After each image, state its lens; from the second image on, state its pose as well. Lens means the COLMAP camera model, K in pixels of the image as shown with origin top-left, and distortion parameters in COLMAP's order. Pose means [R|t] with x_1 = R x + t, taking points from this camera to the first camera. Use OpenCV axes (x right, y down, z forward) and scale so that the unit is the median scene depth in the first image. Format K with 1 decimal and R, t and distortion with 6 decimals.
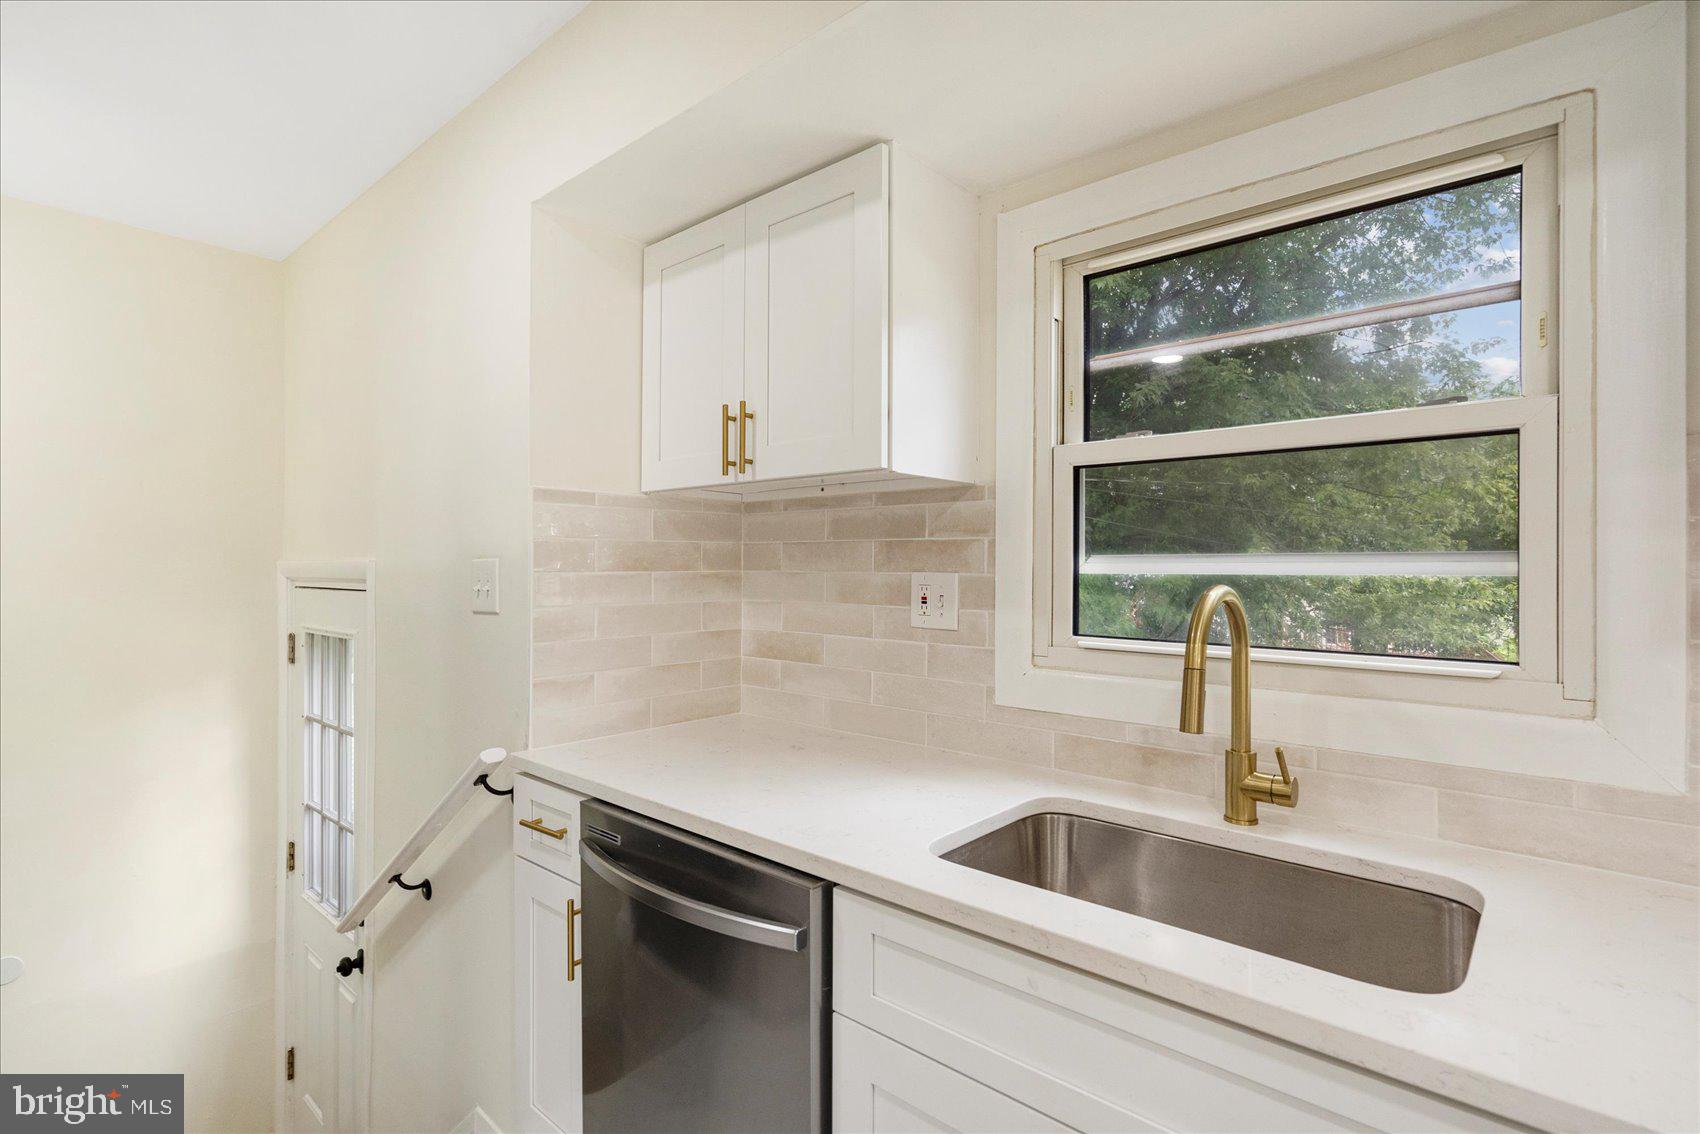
lens RADIAL K [[799.9, 0, 852.0], [0, 799.9, 562.7], [0, 0, 1]] dist [0.000538, 0.000673]
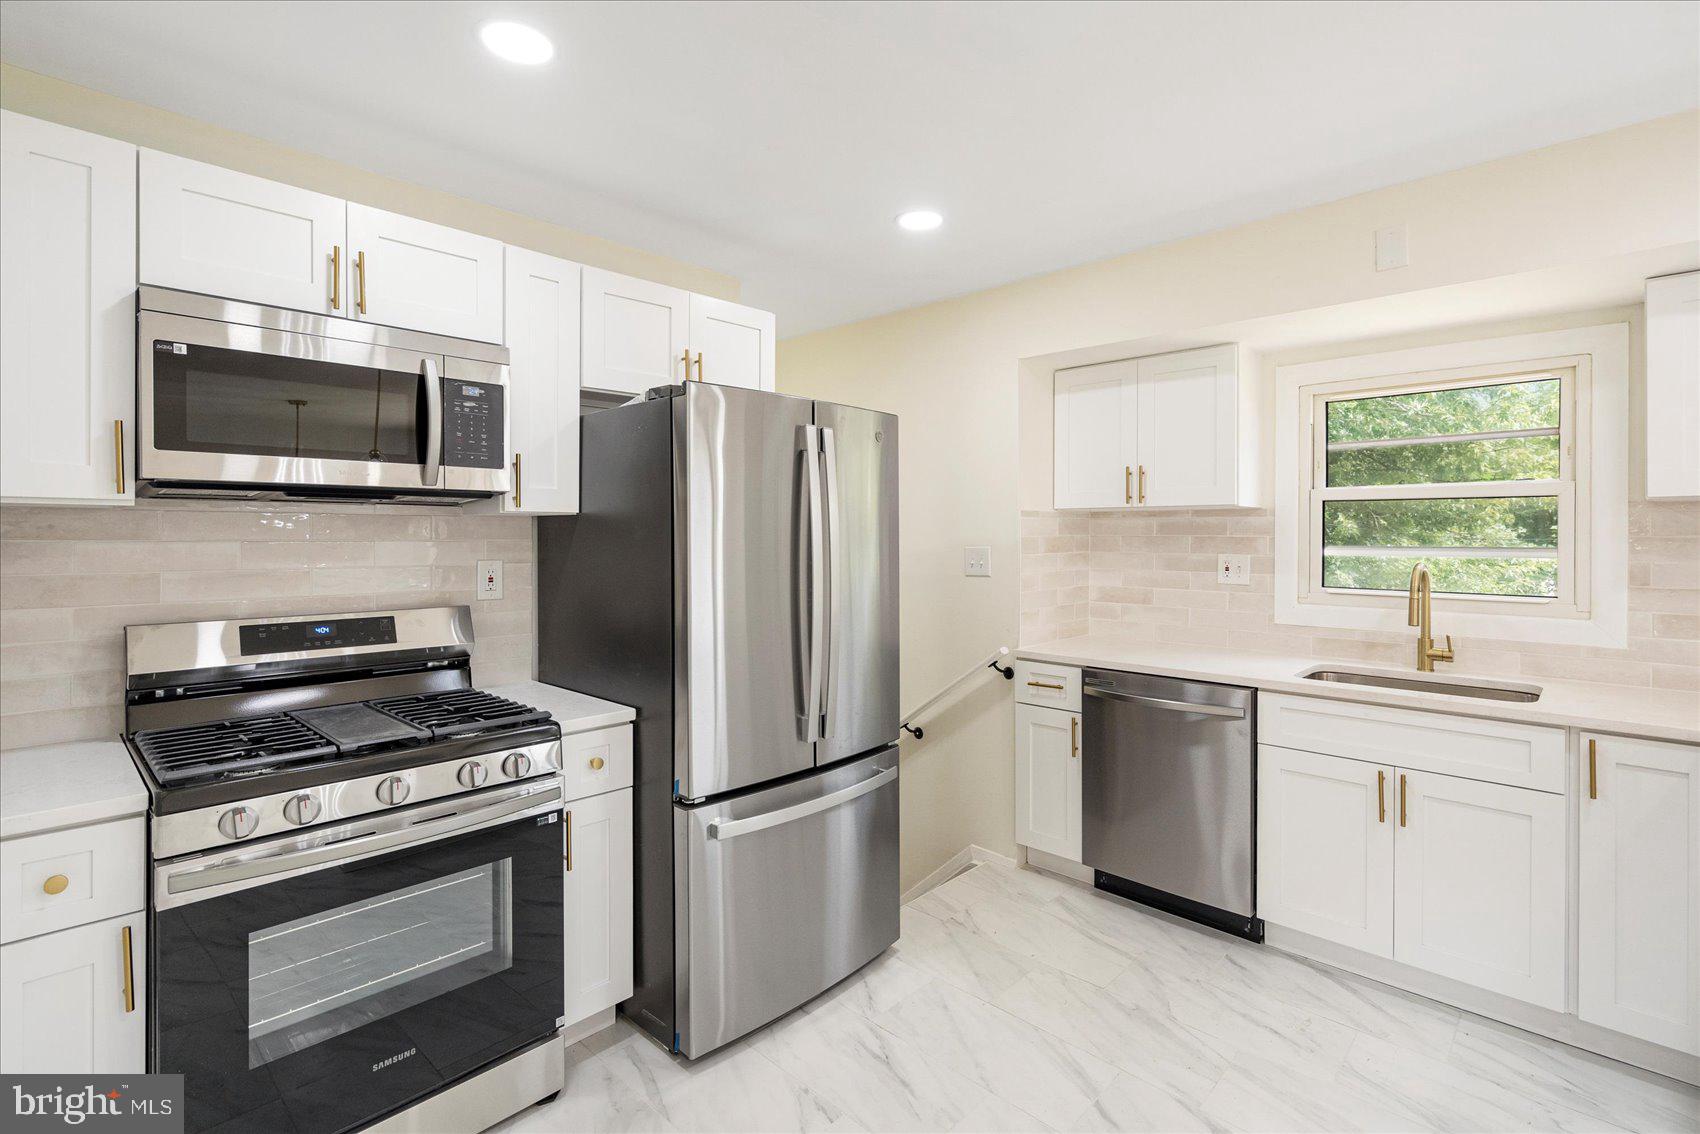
lens RADIAL K [[778.9, 0, 852.0], [0, 778.9, 536.8], [0, 0, 1]] dist [-0.007631, 0.003512]
pose [[0.999266, -0.002677, -0.038209, -0.759374], [0.003029, 0.999953, 0.009159, -0.050466], [0.038183, -0.009268, 0.999228, -0.895096]]
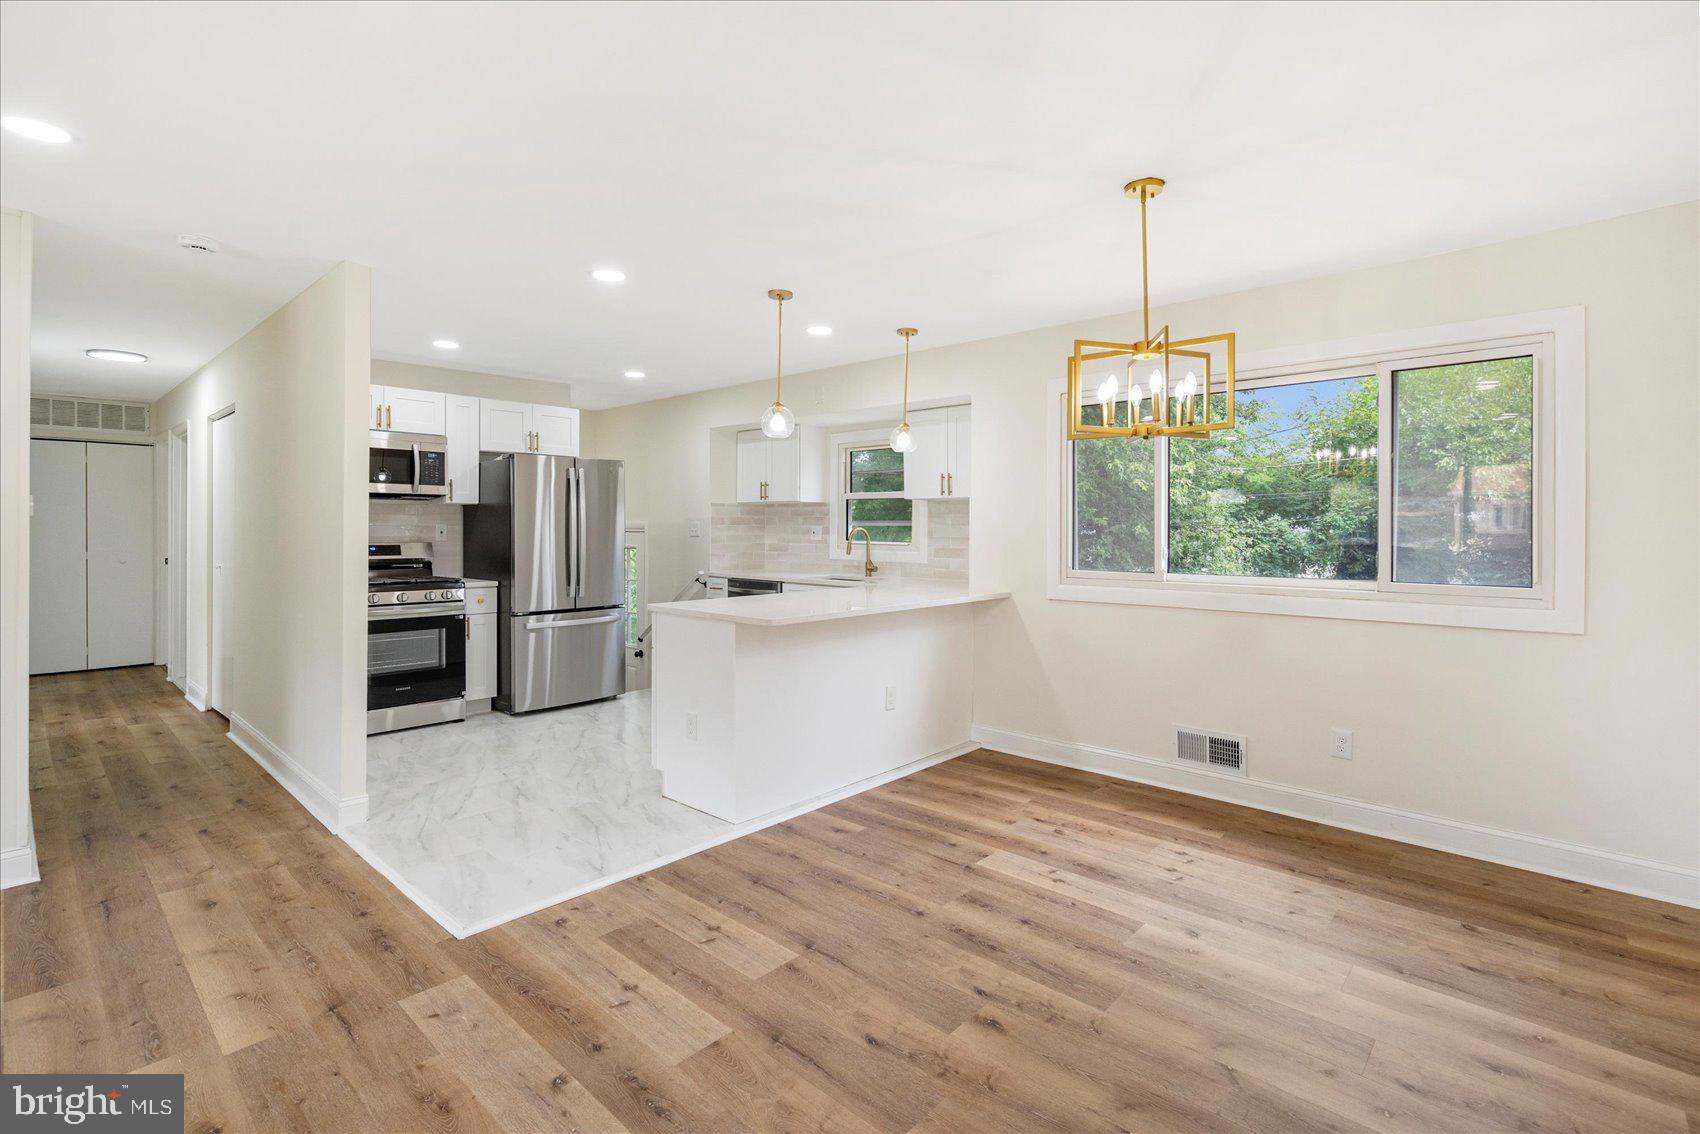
lens RADIAL K [[778.9, 0, 857.3], [0, 778.9, 533.8], [0, 0, 1]] dist [-0.007631, 0.003512]
pose [[0.999918, 0.001127, -0.012769, 0.364672], [-0.000929, 0.999880, 0.015441, -0.004625], [0.012785, -0.015428, 0.999799, -2.829203]]
